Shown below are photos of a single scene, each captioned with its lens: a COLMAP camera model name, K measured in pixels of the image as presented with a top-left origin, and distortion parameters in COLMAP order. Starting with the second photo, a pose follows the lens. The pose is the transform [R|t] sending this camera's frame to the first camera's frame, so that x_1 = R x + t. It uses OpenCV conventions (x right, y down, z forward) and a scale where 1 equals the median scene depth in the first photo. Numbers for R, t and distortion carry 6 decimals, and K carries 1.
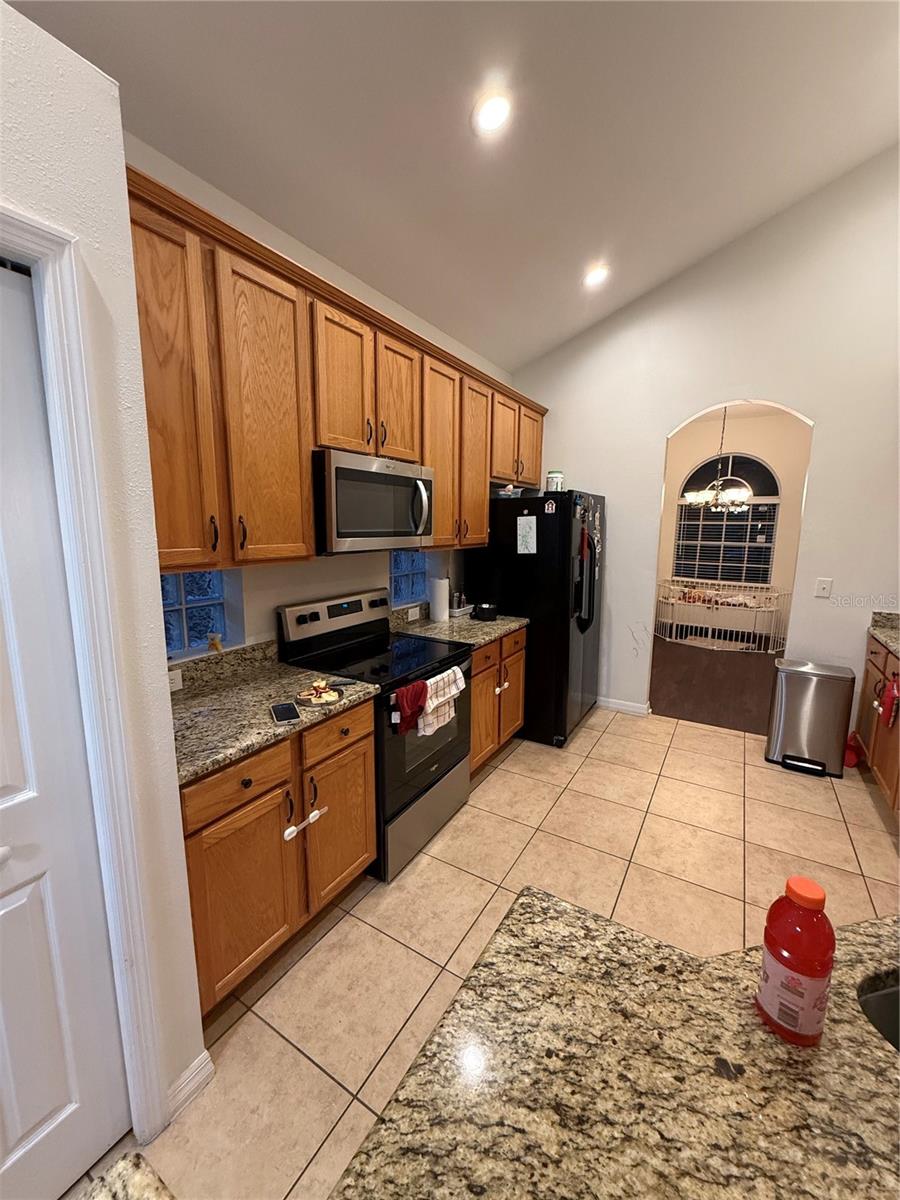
lens RADIAL K [[477.8, 0, 450.9], [0, 477.8, 597.3], [0, 0, 1]] dist [-0.000009, 0.000036]
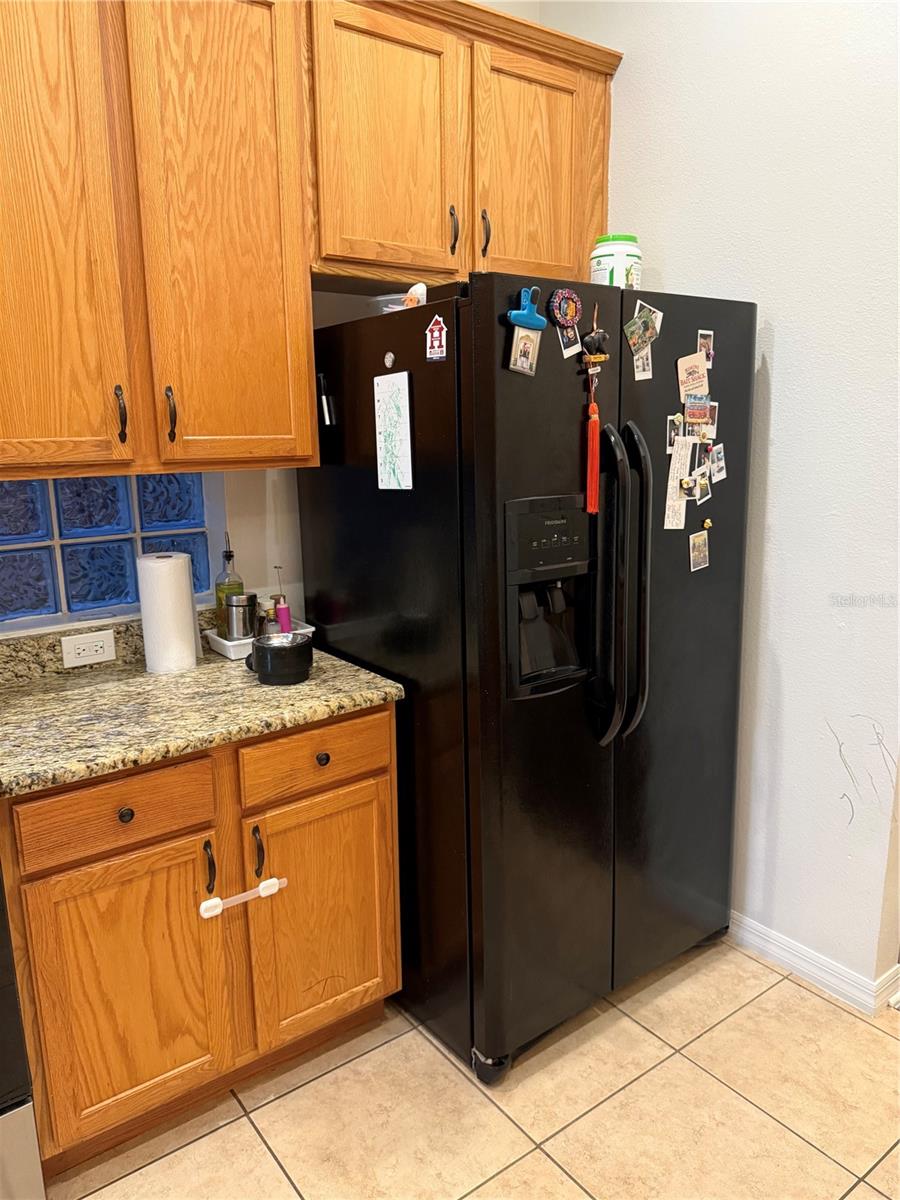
lens RADIAL K [[844.9, 0, 443.7], [0, 844.9, 593.4], [0, 0, 1]] dist [0.012161, -0.011287]
pose [[0.924105, 0.060213, -0.377366, 0.477605], [-0.039691, 0.997291, 0.061933, -0.067242], [0.380073, -0.042255, 0.923991, 0.553571]]
